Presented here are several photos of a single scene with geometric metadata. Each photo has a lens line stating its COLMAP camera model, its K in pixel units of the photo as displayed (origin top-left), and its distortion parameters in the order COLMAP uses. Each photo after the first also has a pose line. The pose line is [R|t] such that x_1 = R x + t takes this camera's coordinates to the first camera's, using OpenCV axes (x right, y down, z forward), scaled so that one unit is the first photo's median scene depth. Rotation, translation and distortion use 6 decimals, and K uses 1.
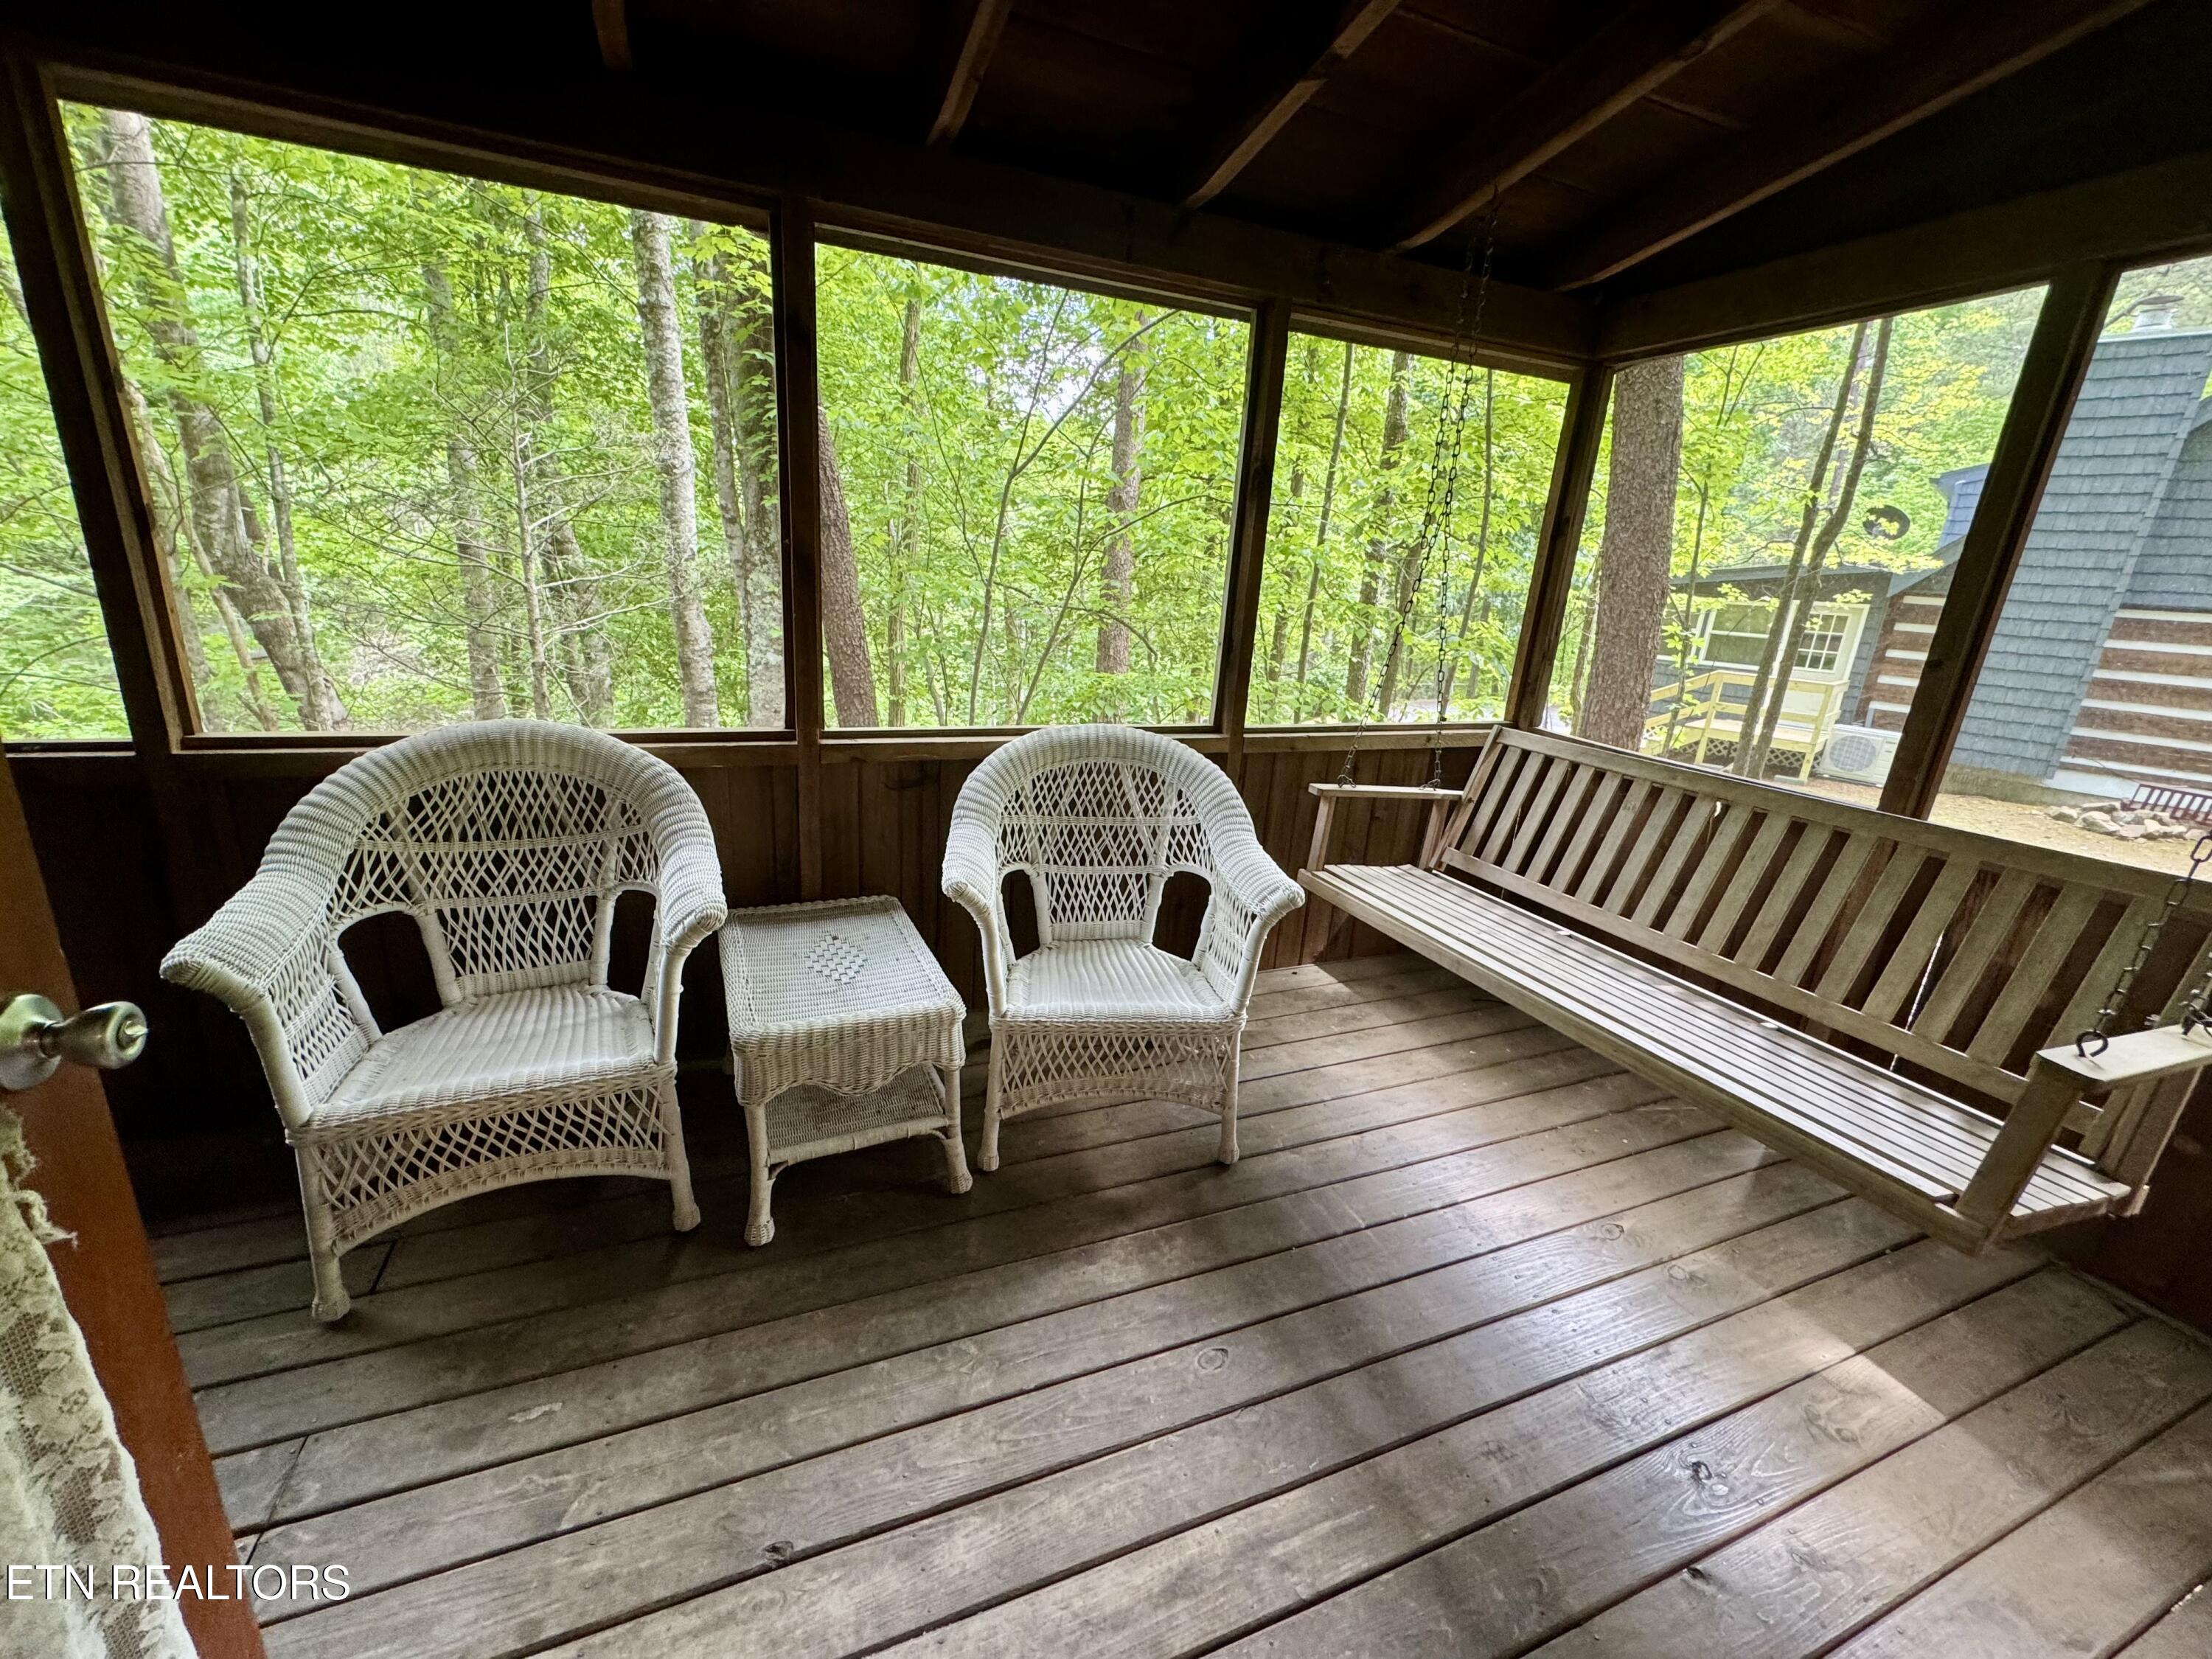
lens RADIAL K [[888.7, 0, 1102.5], [0, 888.7, 827.2], [0, 0, 1]] dist [-0.002104, 0.000272]
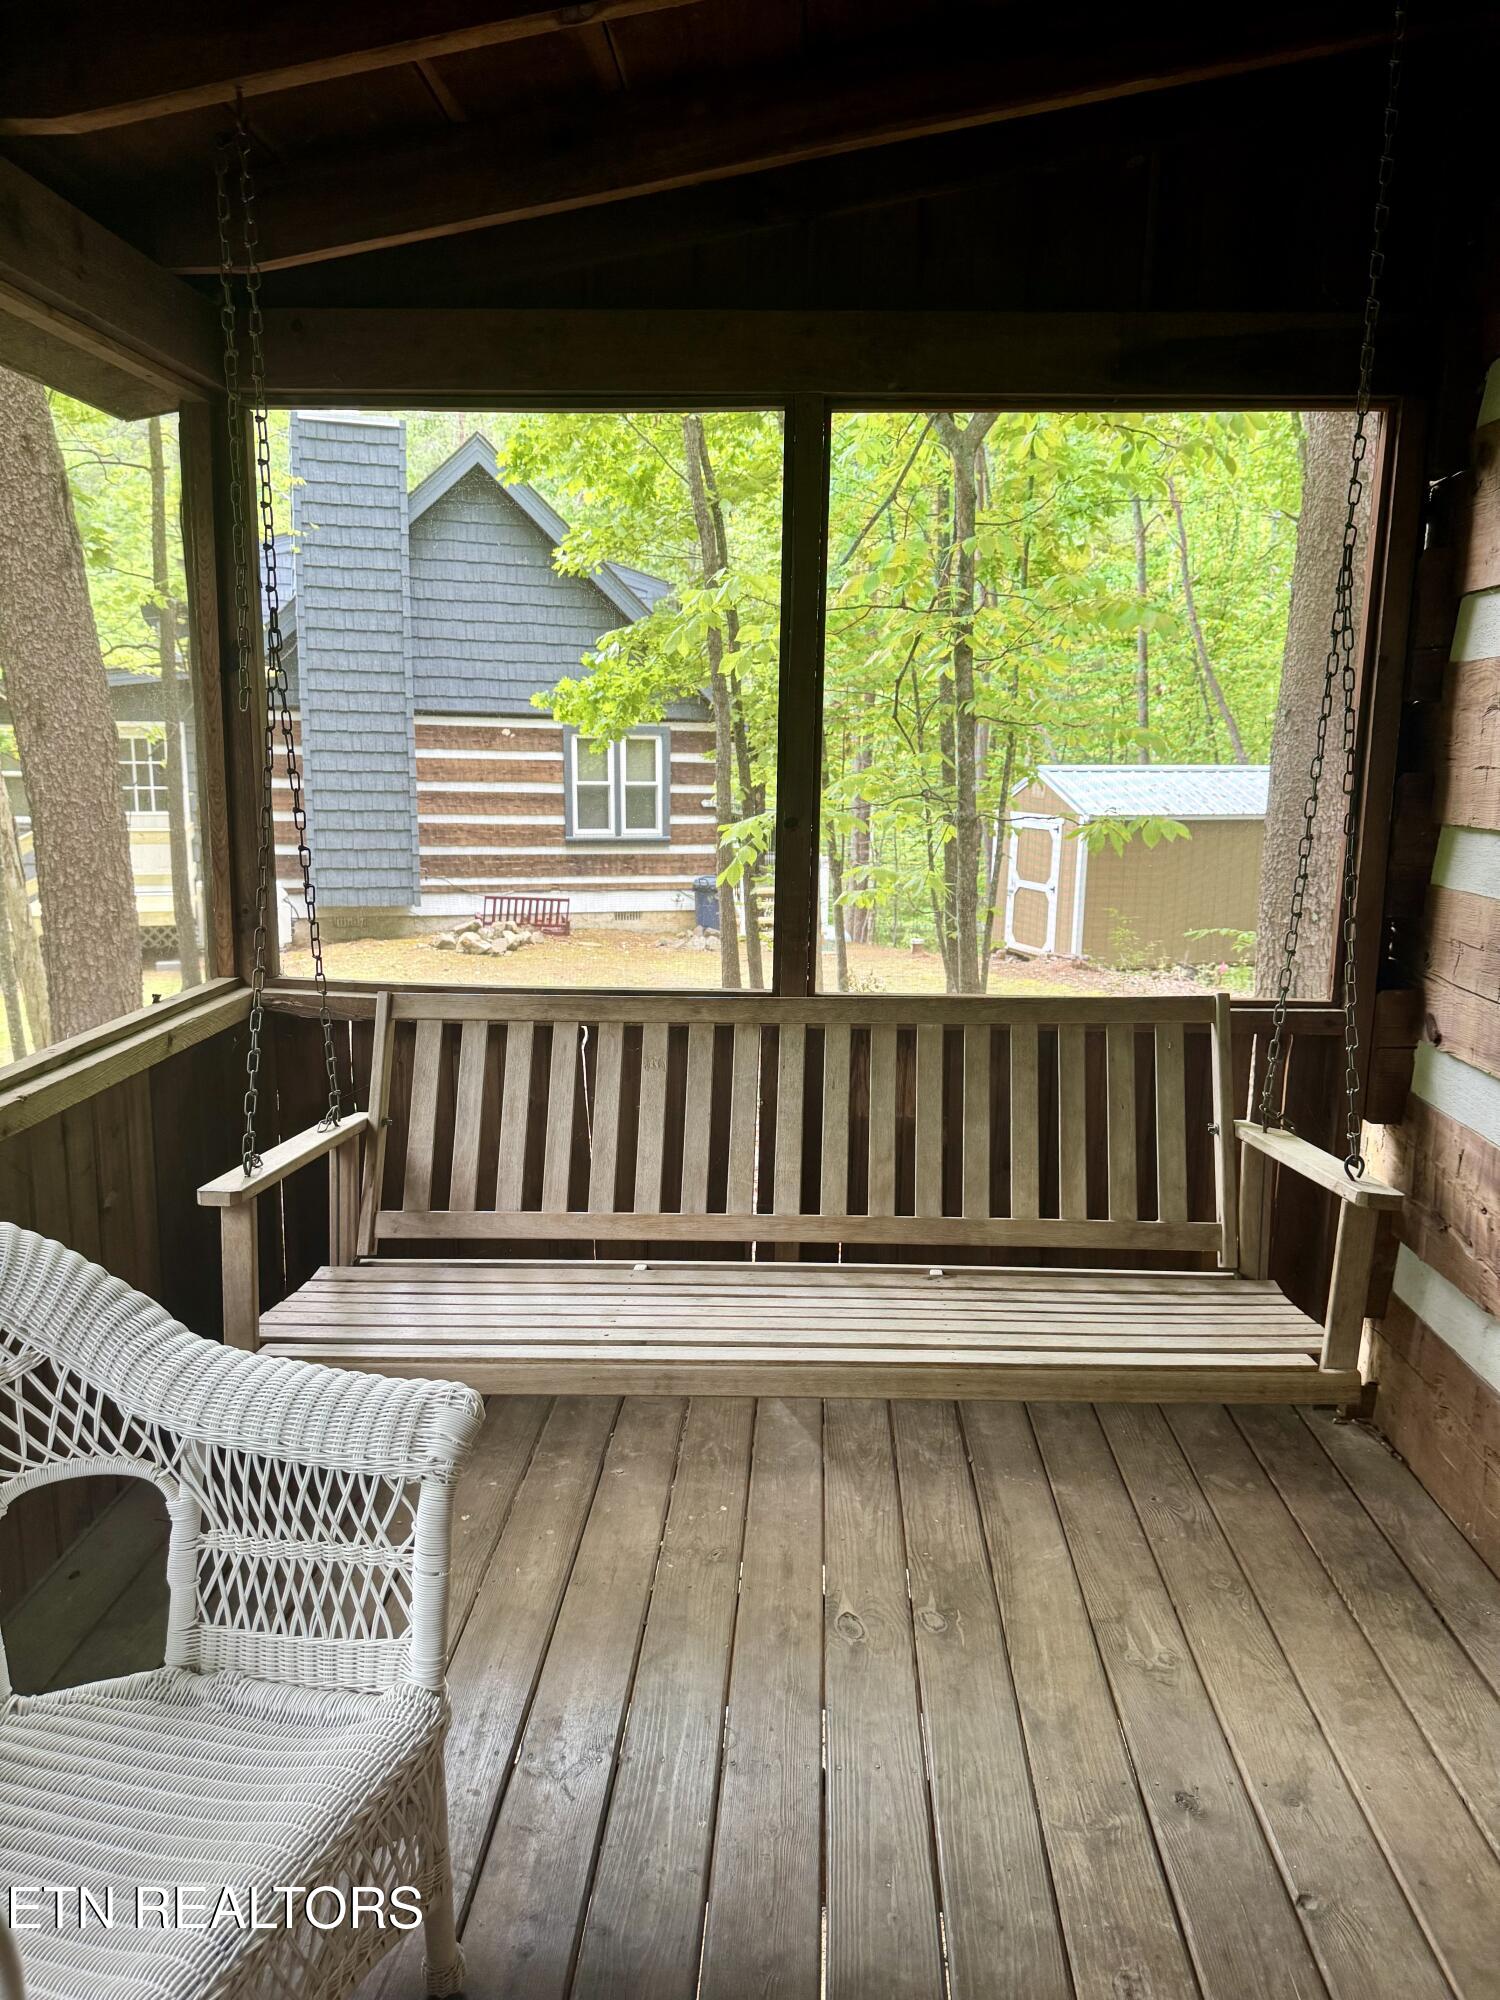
lens RADIAL K [[1388.2, 0, 752.1], [0, 1388.2, 1012.3], [0, 0, 1]] dist [0.191618, -0.372527]
pose [[0.426563, -0.228542, 0.875107, -0.302191], [0.270892, 0.955415, 0.117471, -0.153433], [-0.862938, 0.186951, 0.469455, 0.355892]]
